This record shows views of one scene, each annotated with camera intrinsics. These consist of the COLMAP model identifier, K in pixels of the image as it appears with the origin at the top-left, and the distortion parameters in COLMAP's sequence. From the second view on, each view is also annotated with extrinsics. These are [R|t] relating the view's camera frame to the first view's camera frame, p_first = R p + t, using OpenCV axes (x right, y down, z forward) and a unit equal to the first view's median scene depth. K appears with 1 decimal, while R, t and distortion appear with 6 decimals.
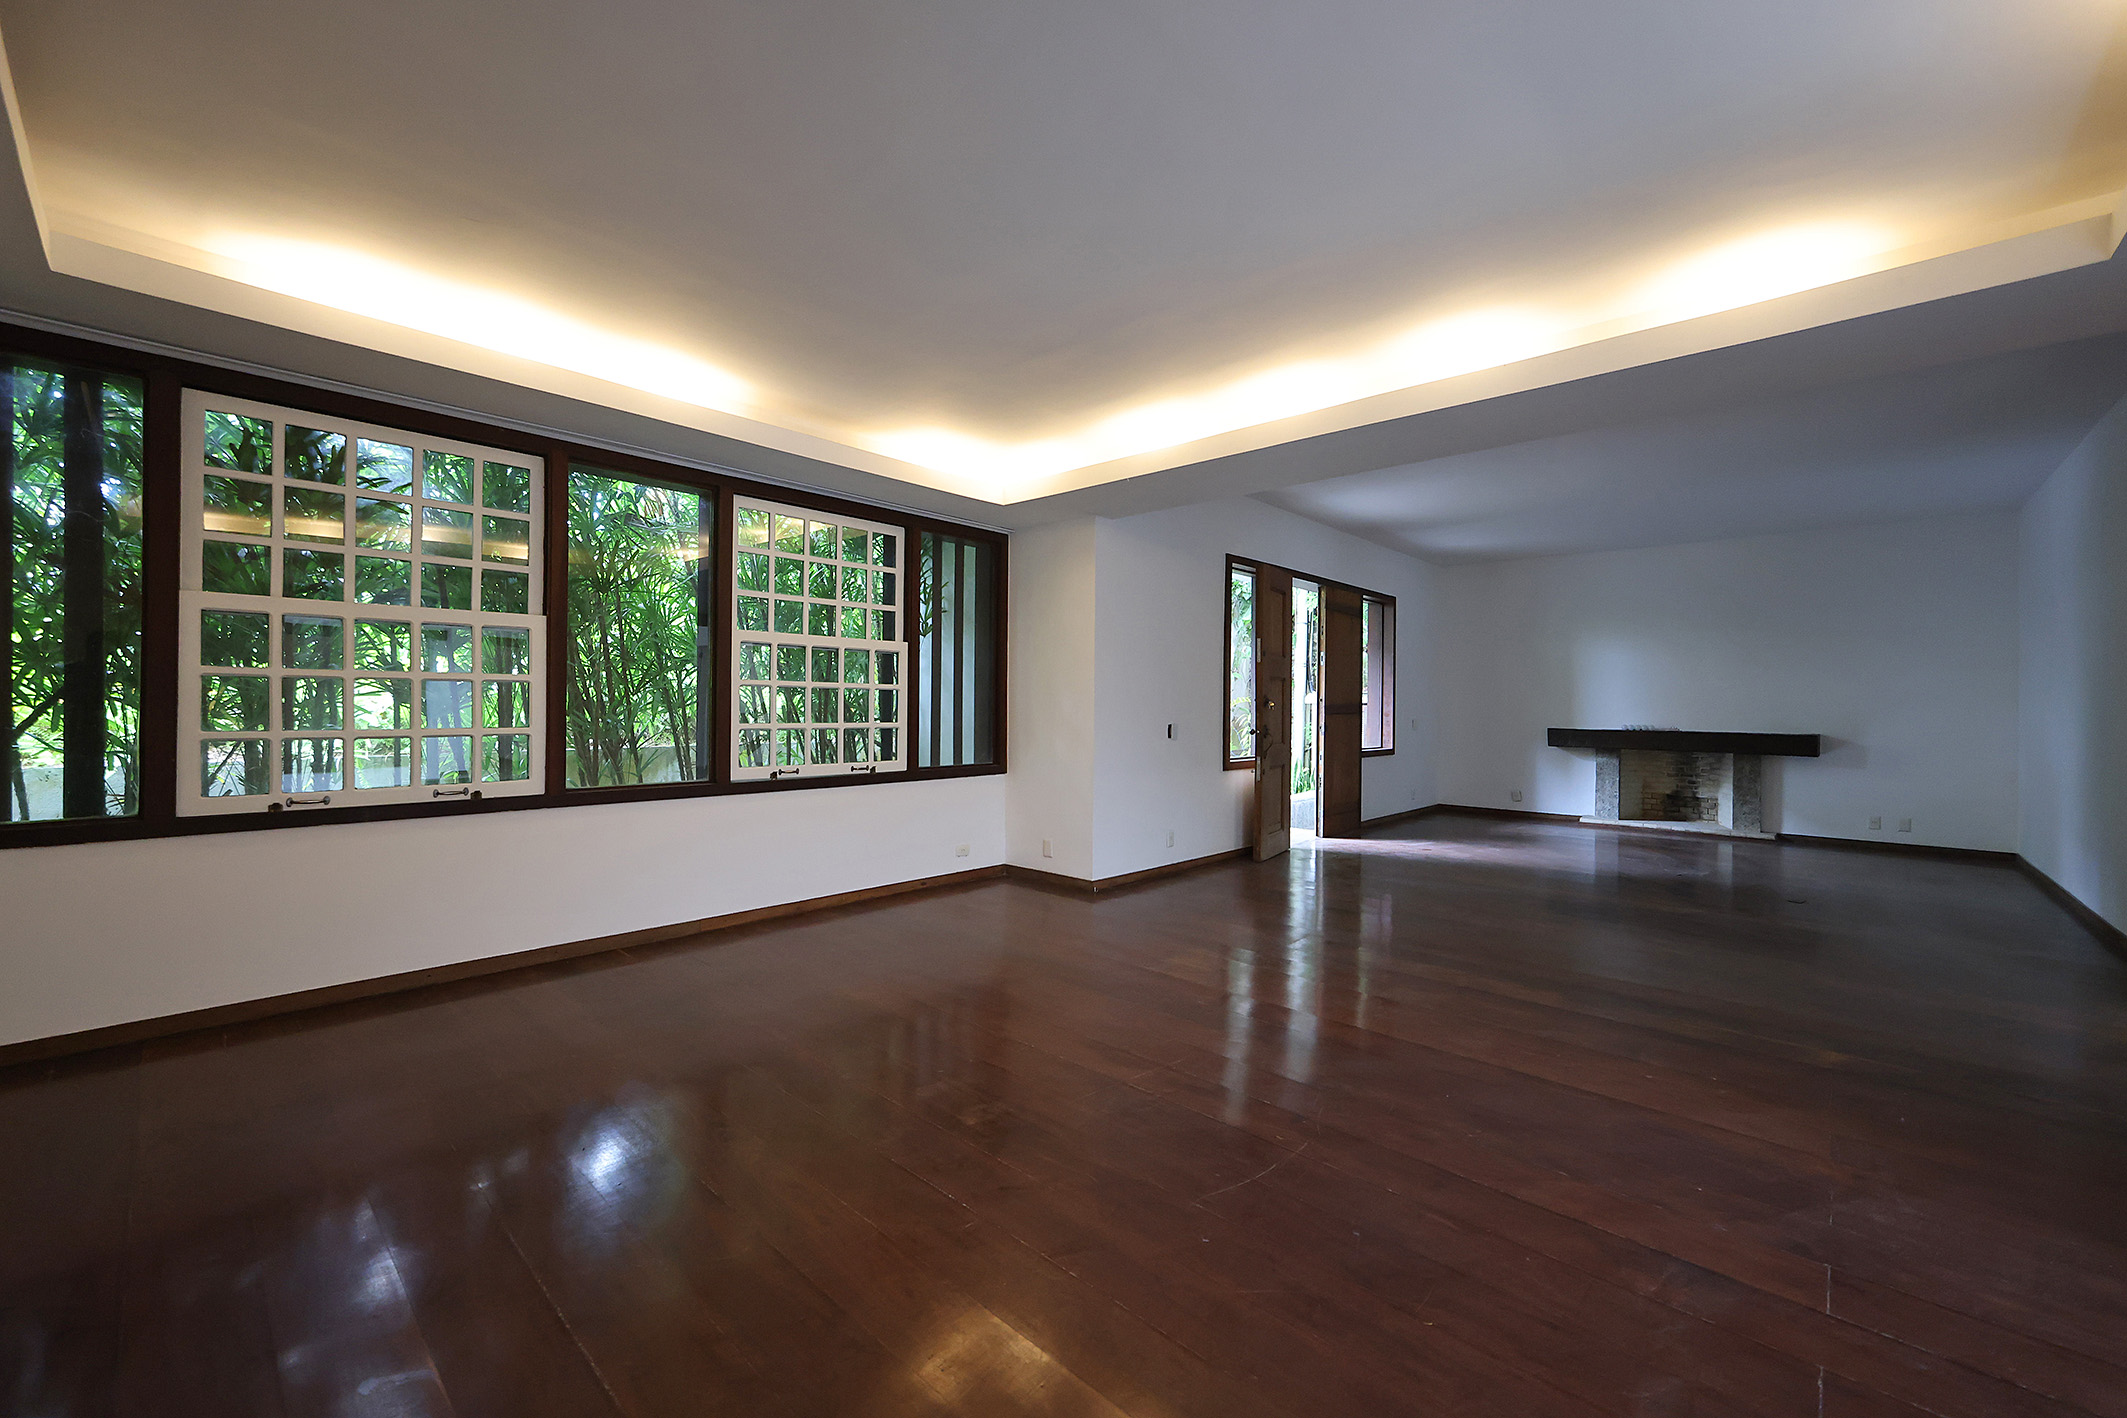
lens RADIAL K [[832.9, 0, 1063.2], [0, 832.9, 699.1], [0, 0, 1]] dist [-0.002618, -0.000126]
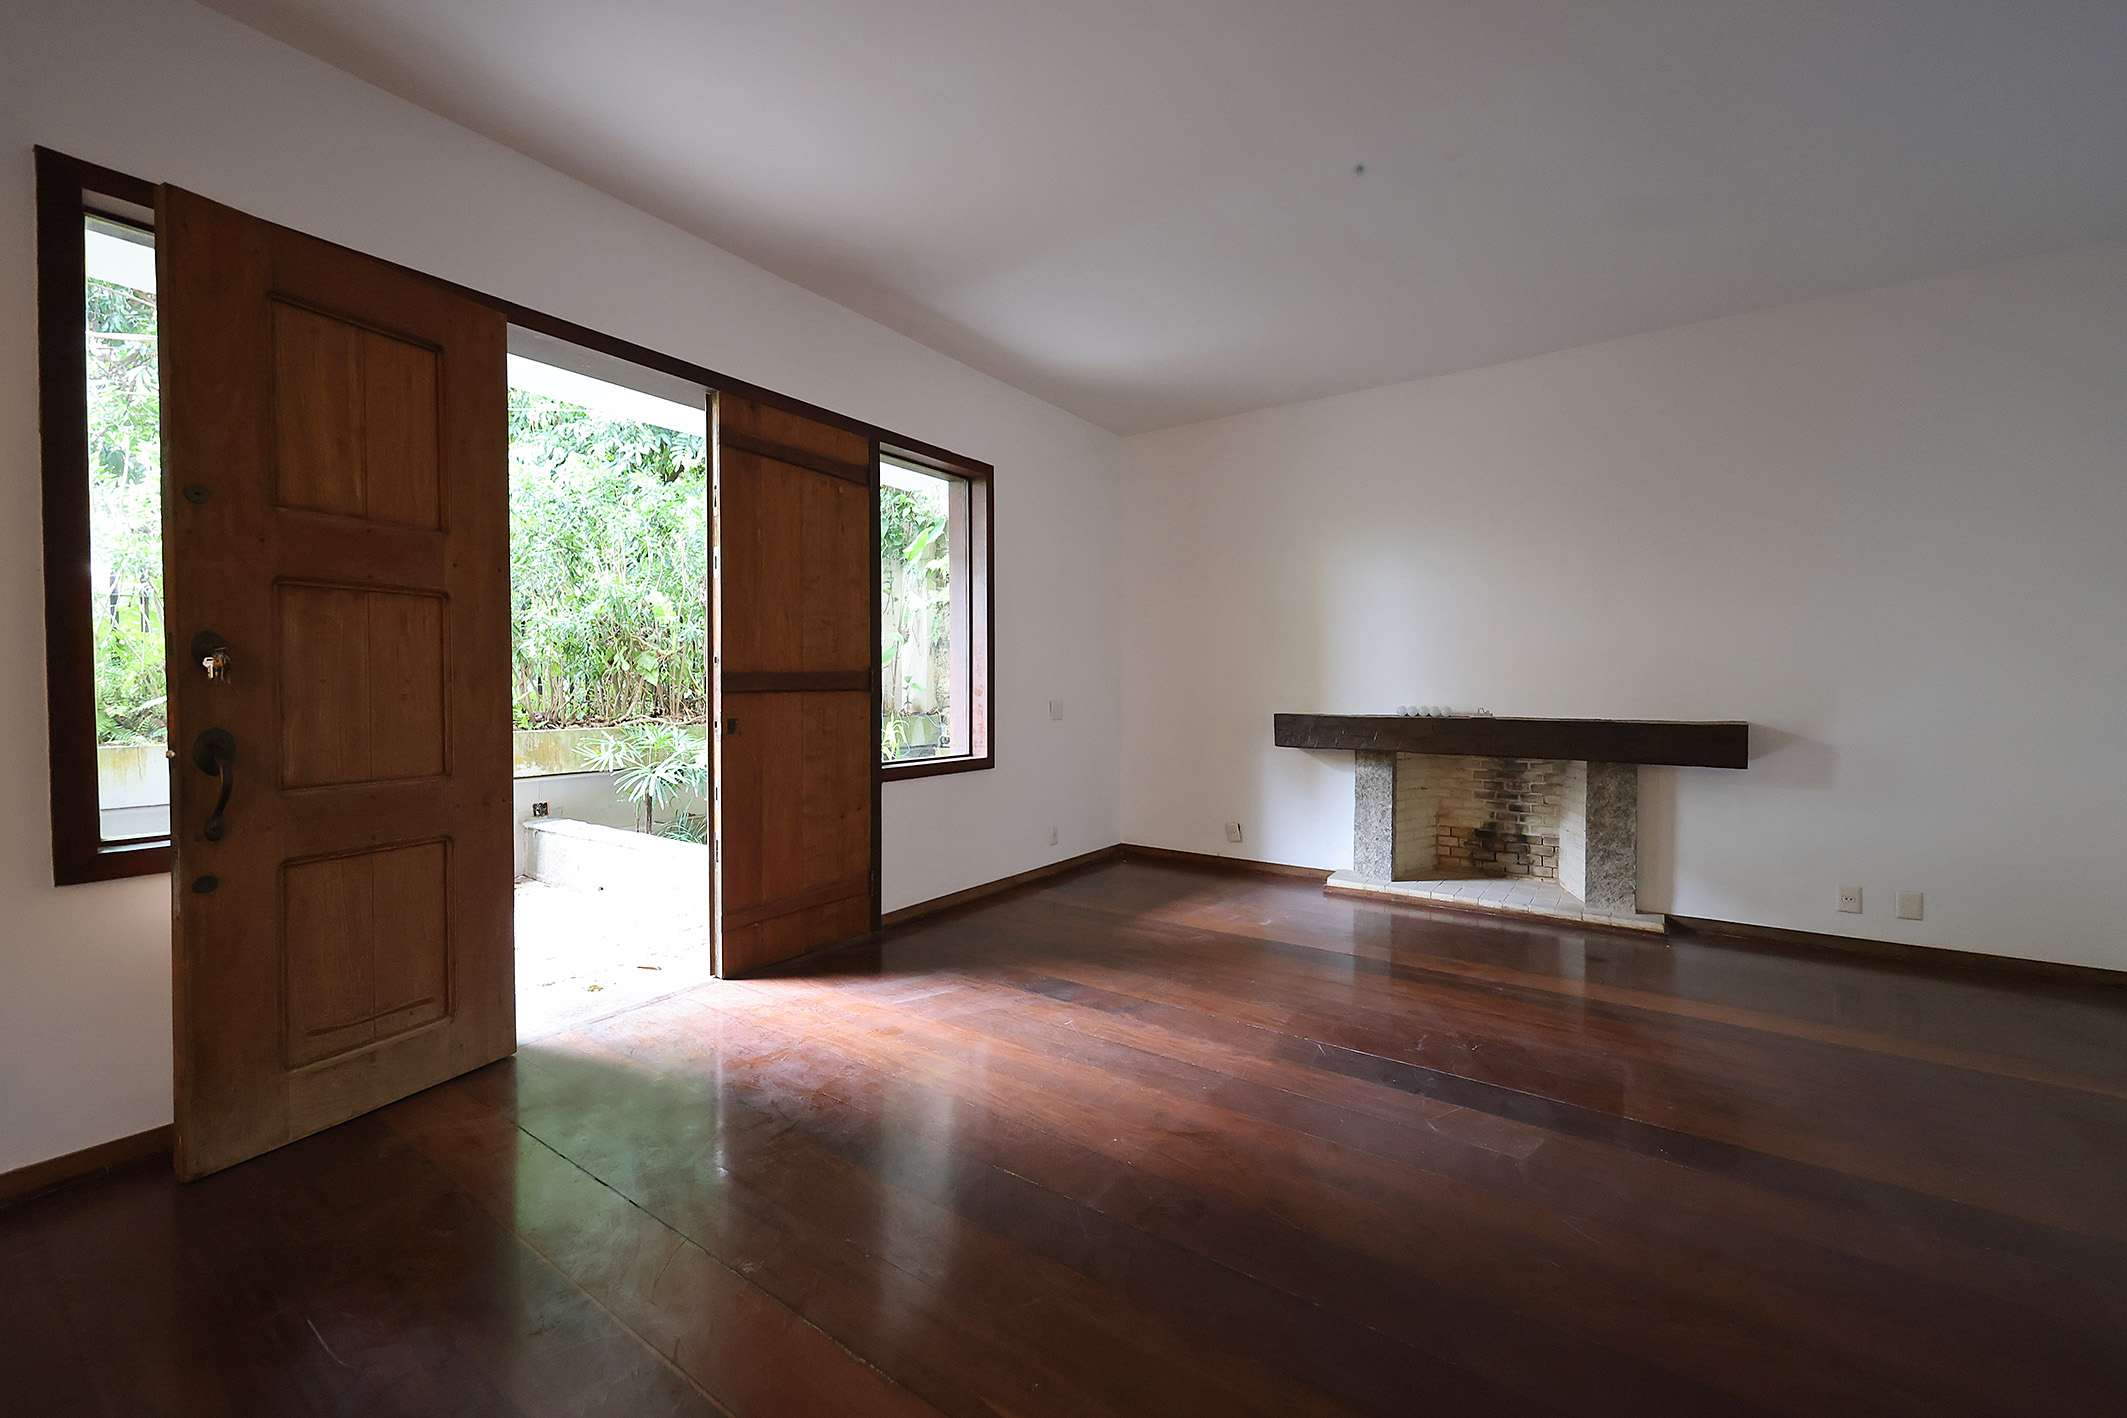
lens RADIAL K [[847.8, 0, 1046.4], [0, 847.8, 697.3], [0, 0, 1]] dist [0.002358, 0.000246]
pose [[0.991867, -0.011131, 0.126793, 0.392897], [0.008337, 0.999711, 0.022545, 0.011197], [-0.127007, -0.021305, 0.991673, 0.503825]]
